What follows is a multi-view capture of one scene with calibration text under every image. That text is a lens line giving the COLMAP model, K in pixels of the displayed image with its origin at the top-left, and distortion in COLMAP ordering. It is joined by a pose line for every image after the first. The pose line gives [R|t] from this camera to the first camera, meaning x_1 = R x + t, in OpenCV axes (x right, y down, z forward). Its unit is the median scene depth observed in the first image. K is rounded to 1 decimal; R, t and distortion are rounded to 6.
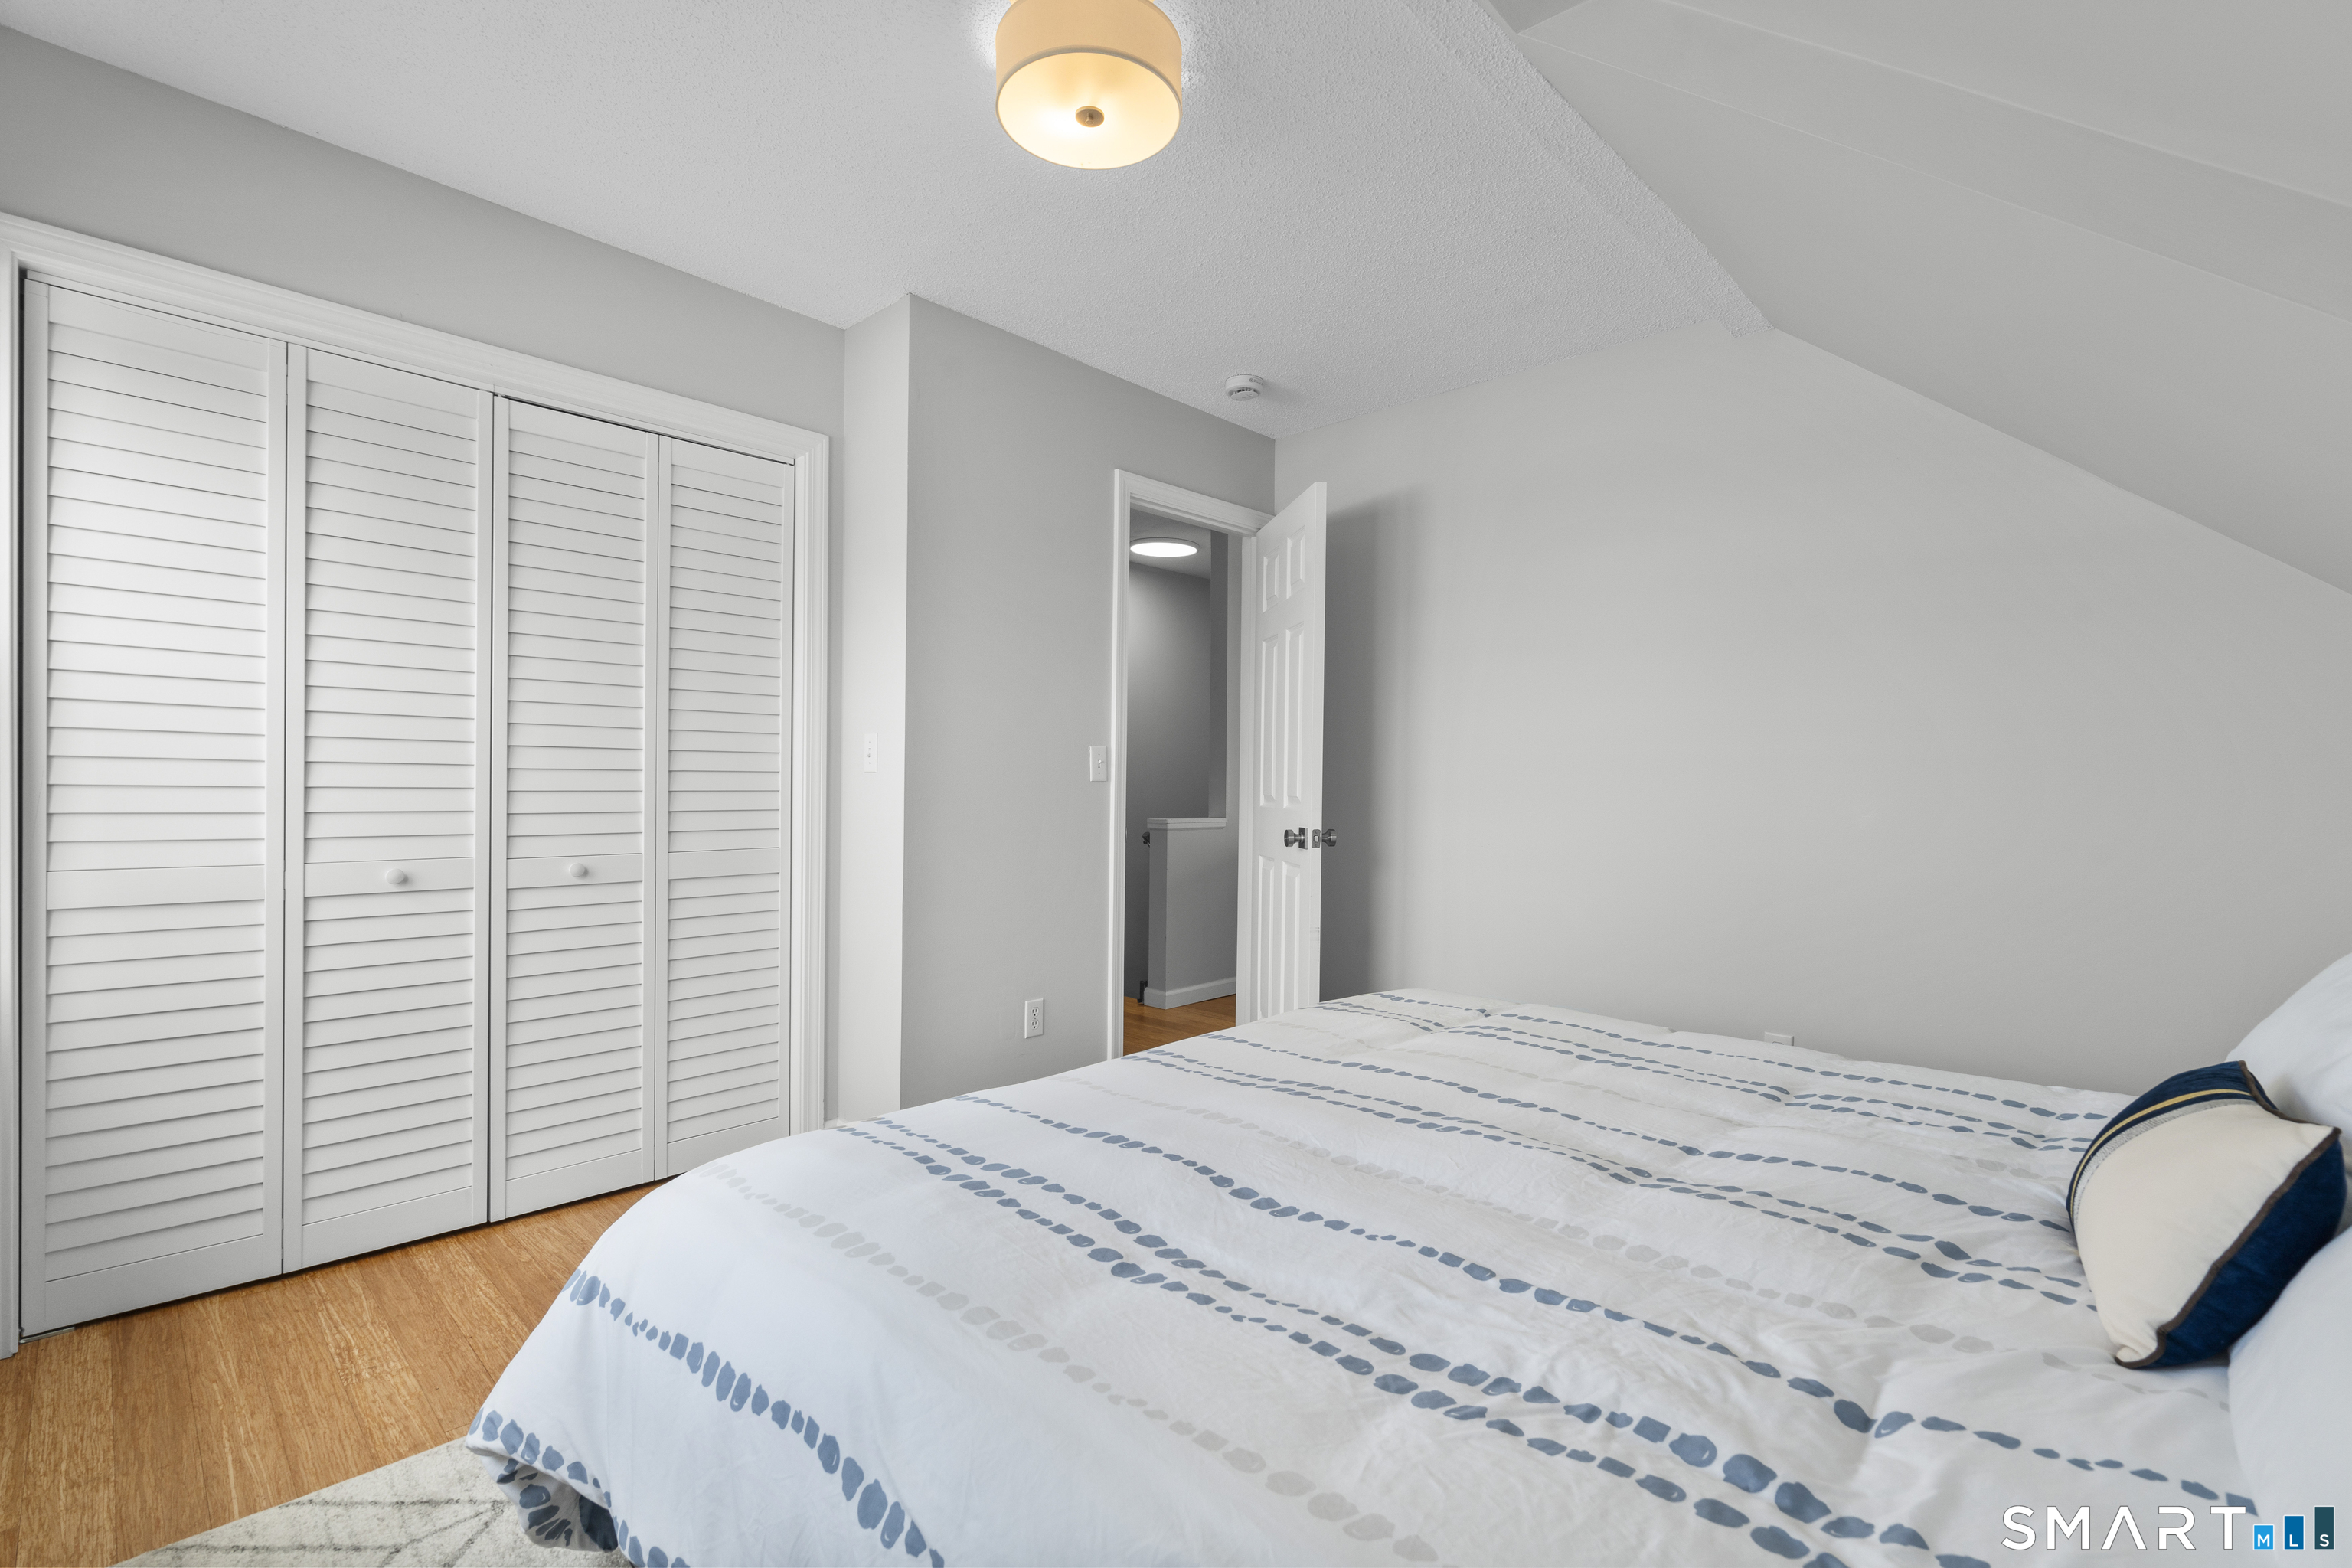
lens RADIAL K [[1053.3, 0, 1169.3], [0, 1053.3, 783.1], [0, 0, 1]] dist [0.000309, -0.000039]
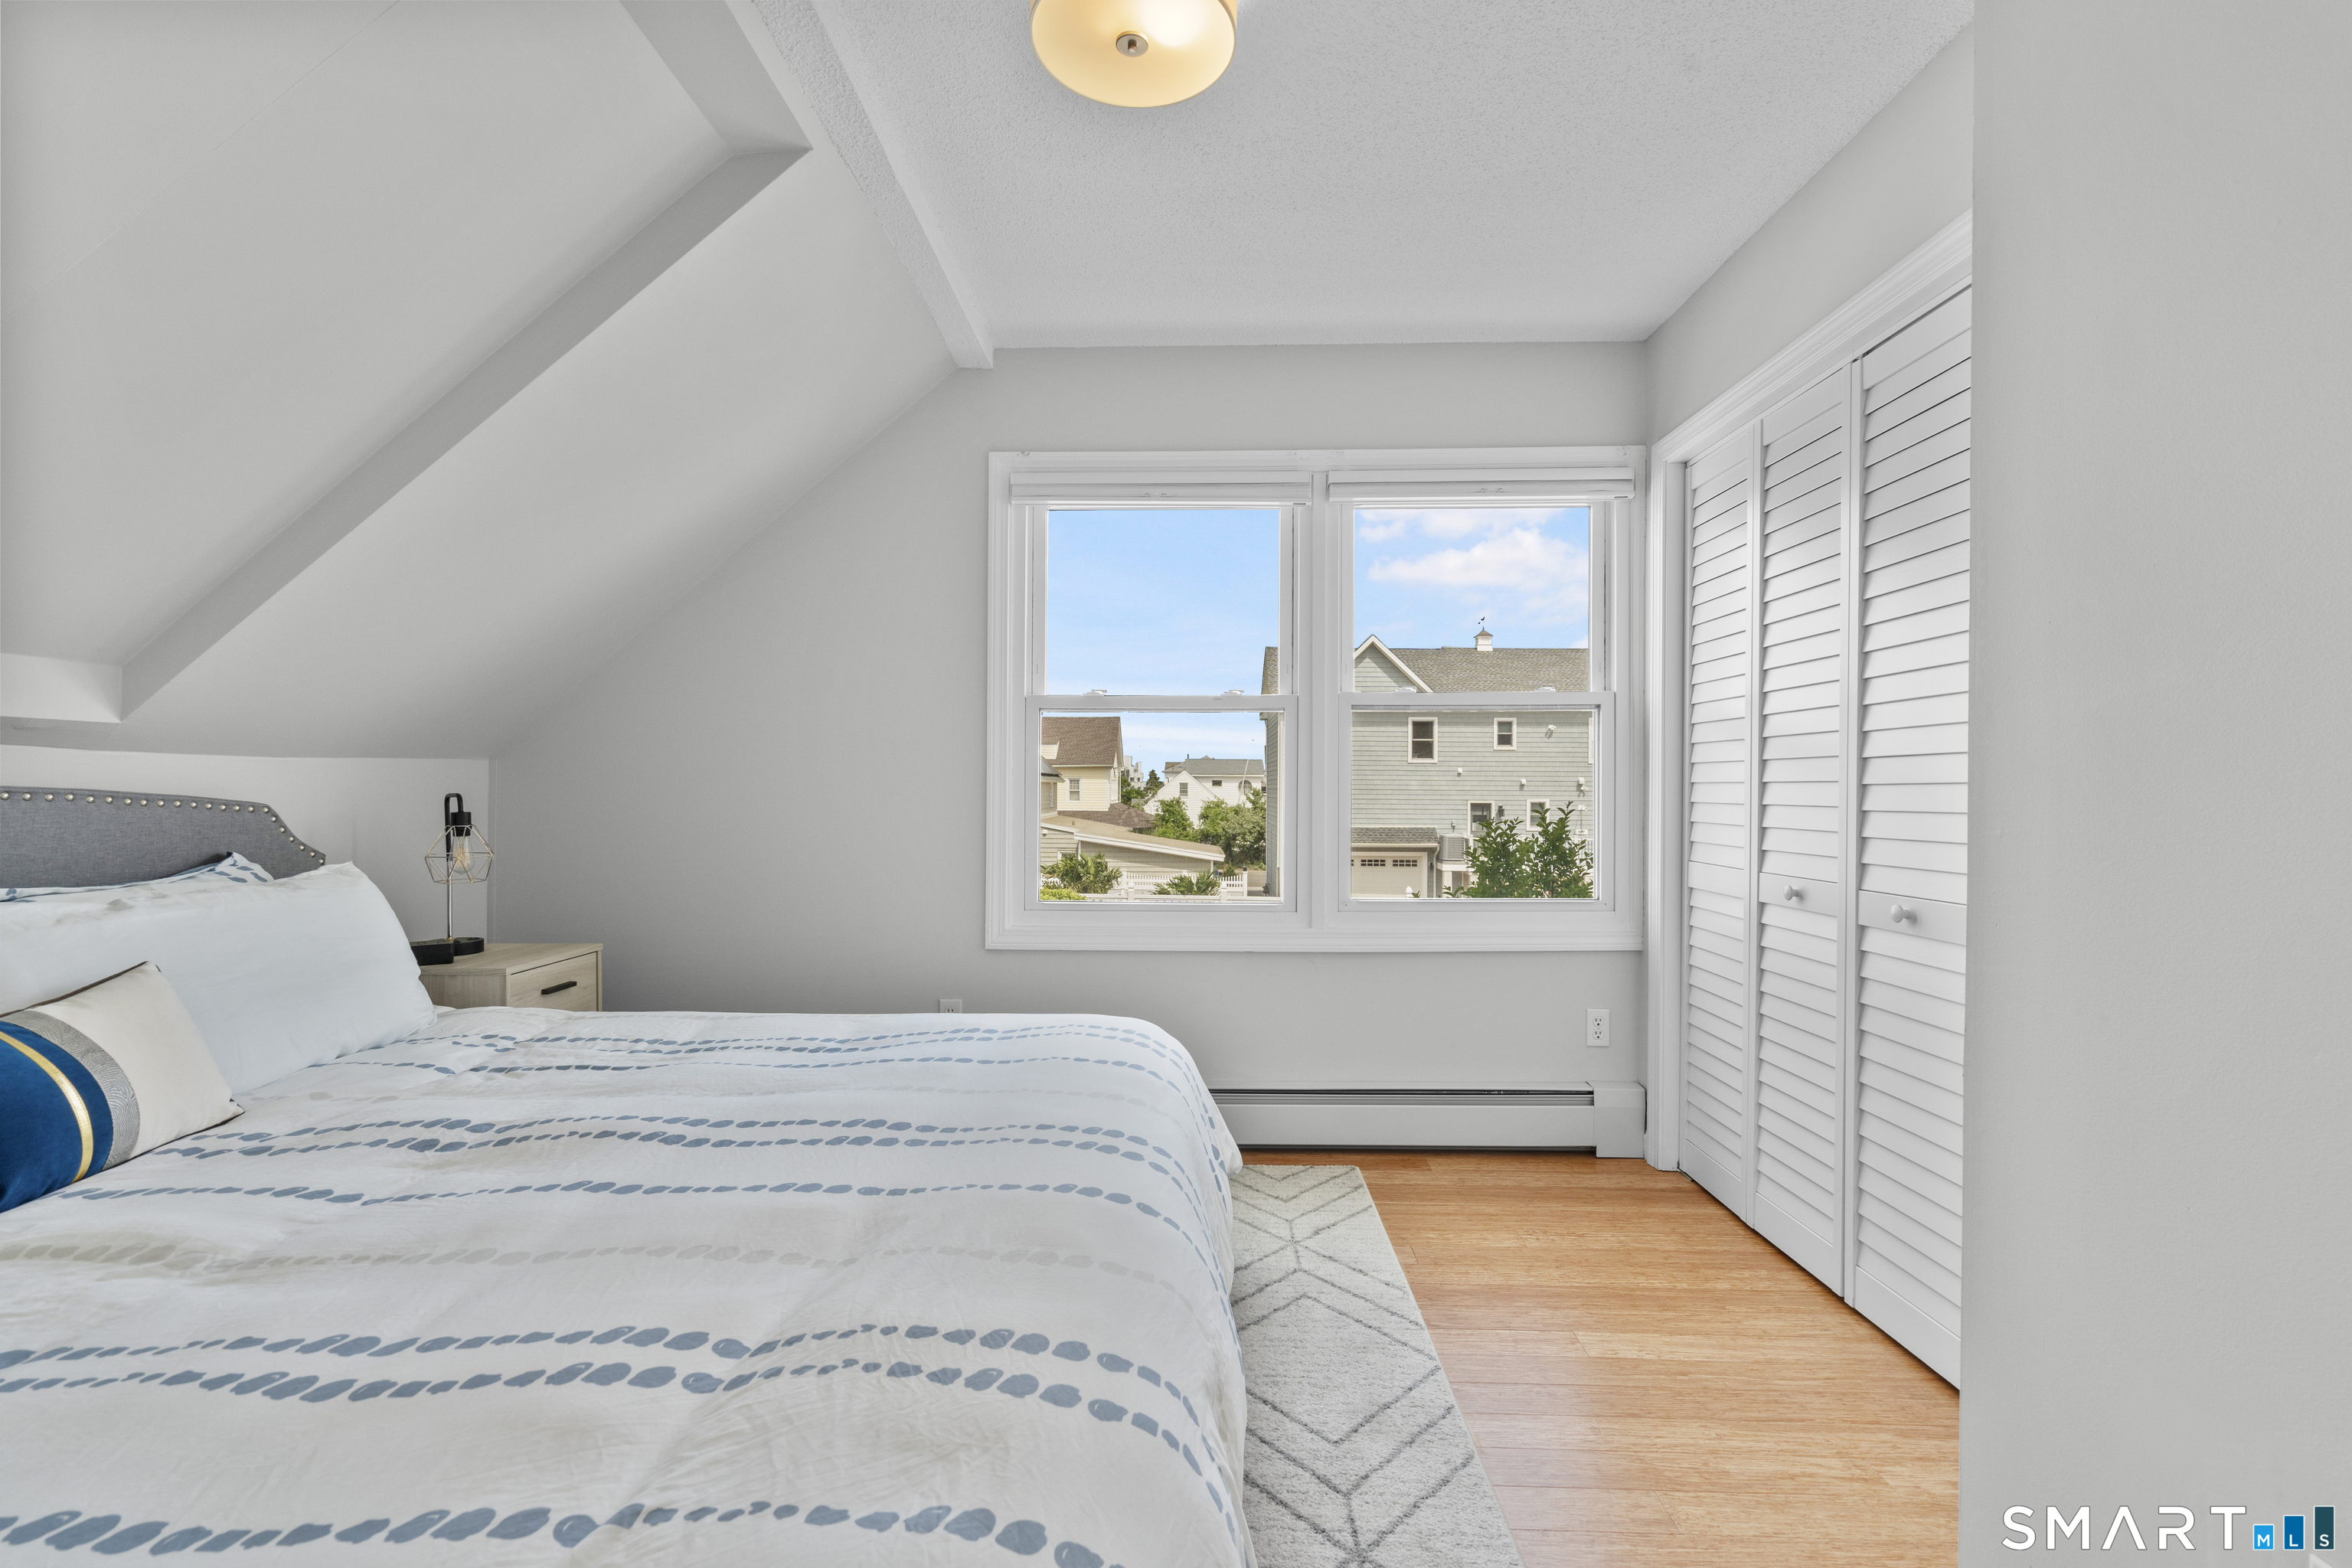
lens RADIAL K [[1053.3, 0, 1174.5], [0, 1053.3, 794.4], [0, 0, 1]] dist [0.000309, -0.000039]
pose [[-0.747852, -0.014342, -0.663711, 0.455478], [-0.013094, 0.999891, -0.006853, 0.010004], [0.663737, 0.003566, -0.747958, 1.611977]]
